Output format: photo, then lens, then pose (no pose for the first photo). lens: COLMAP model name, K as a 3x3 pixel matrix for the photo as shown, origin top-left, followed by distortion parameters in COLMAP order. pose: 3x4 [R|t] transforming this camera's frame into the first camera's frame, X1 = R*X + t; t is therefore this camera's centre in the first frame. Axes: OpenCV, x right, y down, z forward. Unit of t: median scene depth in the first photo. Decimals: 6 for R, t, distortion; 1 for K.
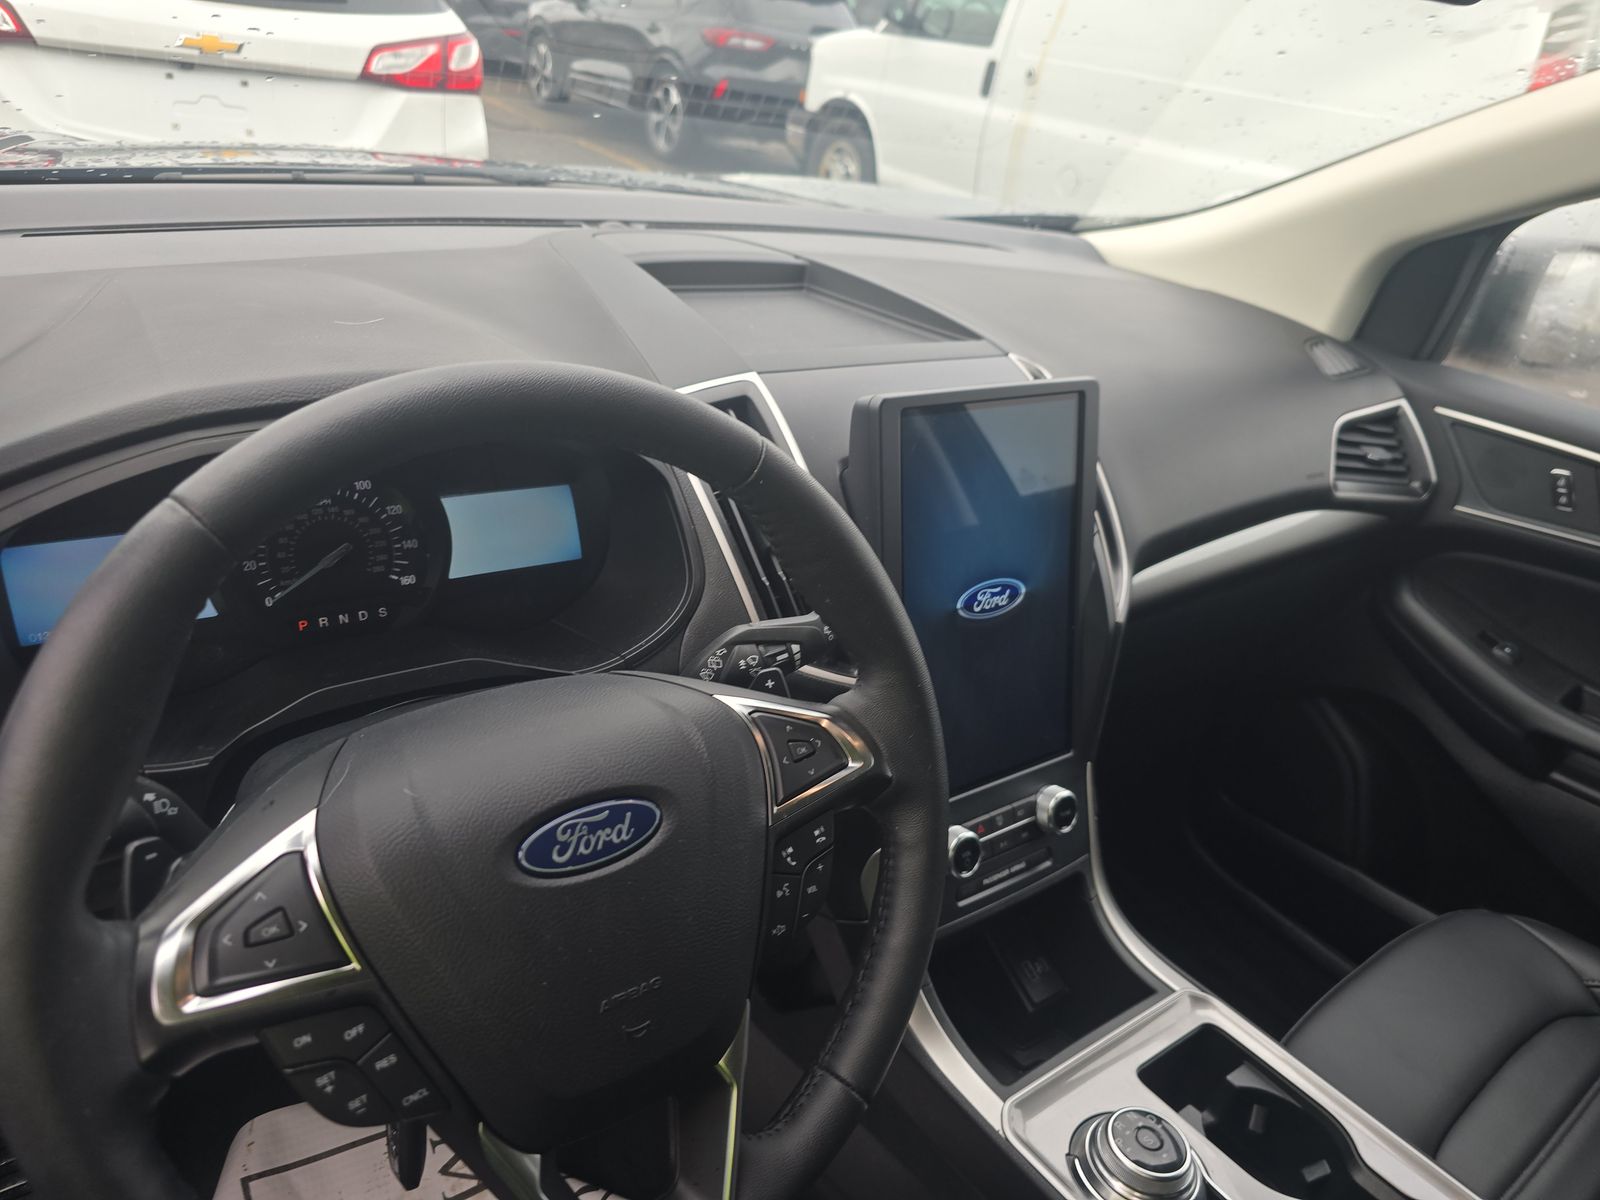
lens RADIAL K [[1070.1, 0, 802.3], [0, 1070.1, 646.4], [0, 0, 1]] dist [0.053954, -0.068432]
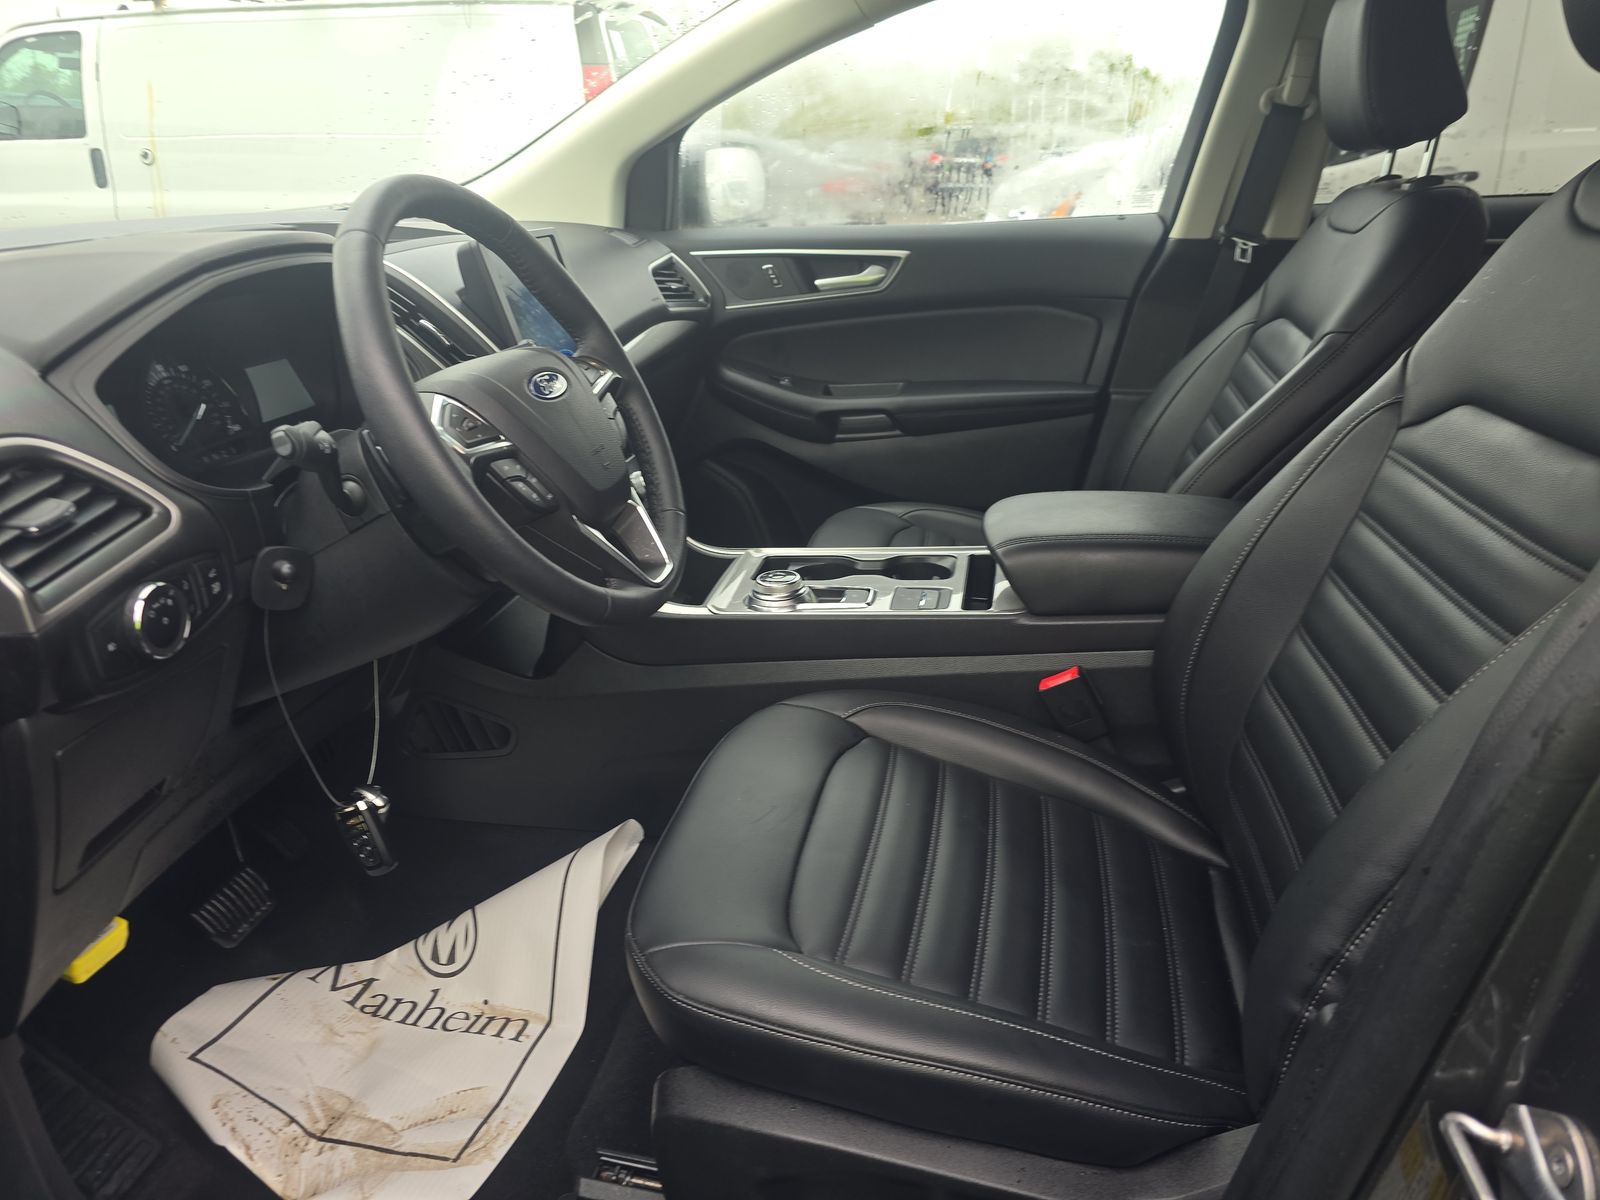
lens RADIAL K [[1070.1, 0, 802.3], [0, 1070.1, 646.4], [0, 0, 1]] dist [0.053954, -0.068432]
pose [[0.720233, -0.408345, 0.560820, -0.822959], [0.435473, 0.895415, 0.092714, 0.432830], [-0.540026, 0.177446, 0.822730, -0.593942]]
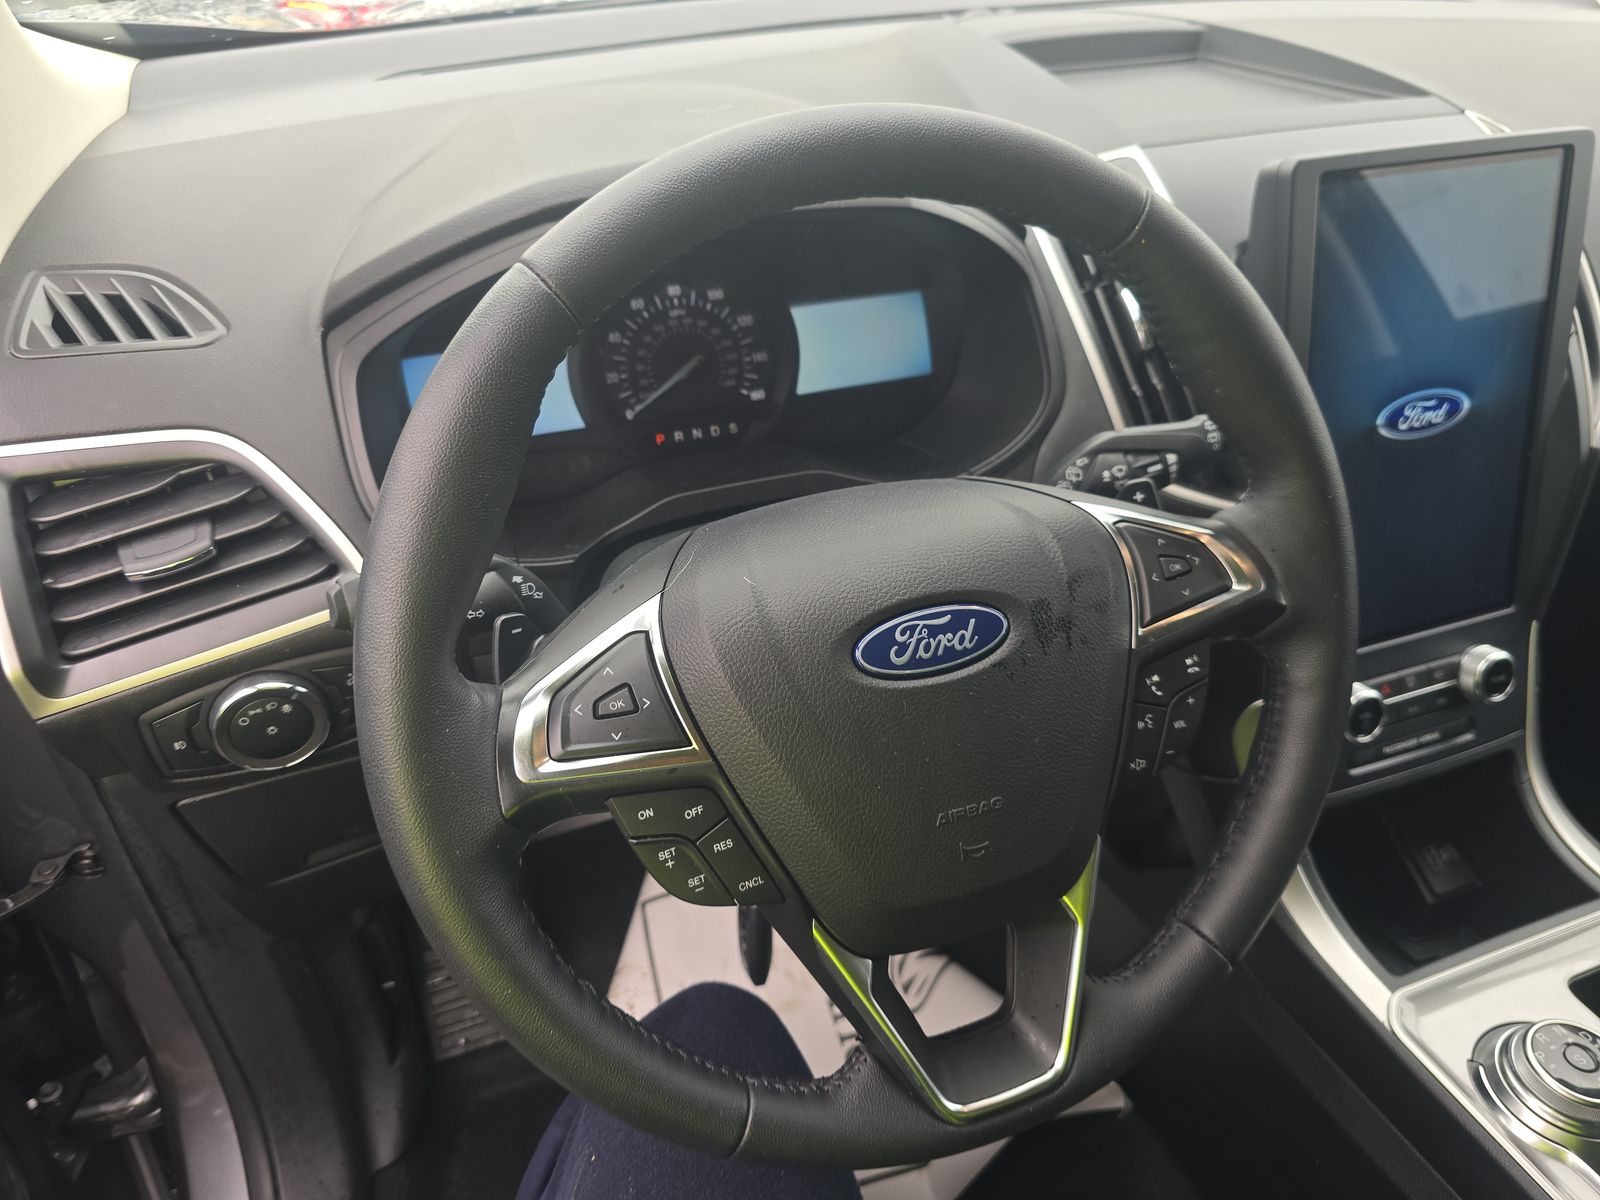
lens RADIAL K [[1070.1, 0, 802.3], [0, 1070.1, 646.4], [0, 0, 1]] dist [0.053954, -0.068432]
pose [[0.948838, 0.051727, -0.311499, -0.010521], [-0.012190, 0.991756, 0.127558, 0.045404], [0.315529, -0.117235, 0.941646, 0.068198]]
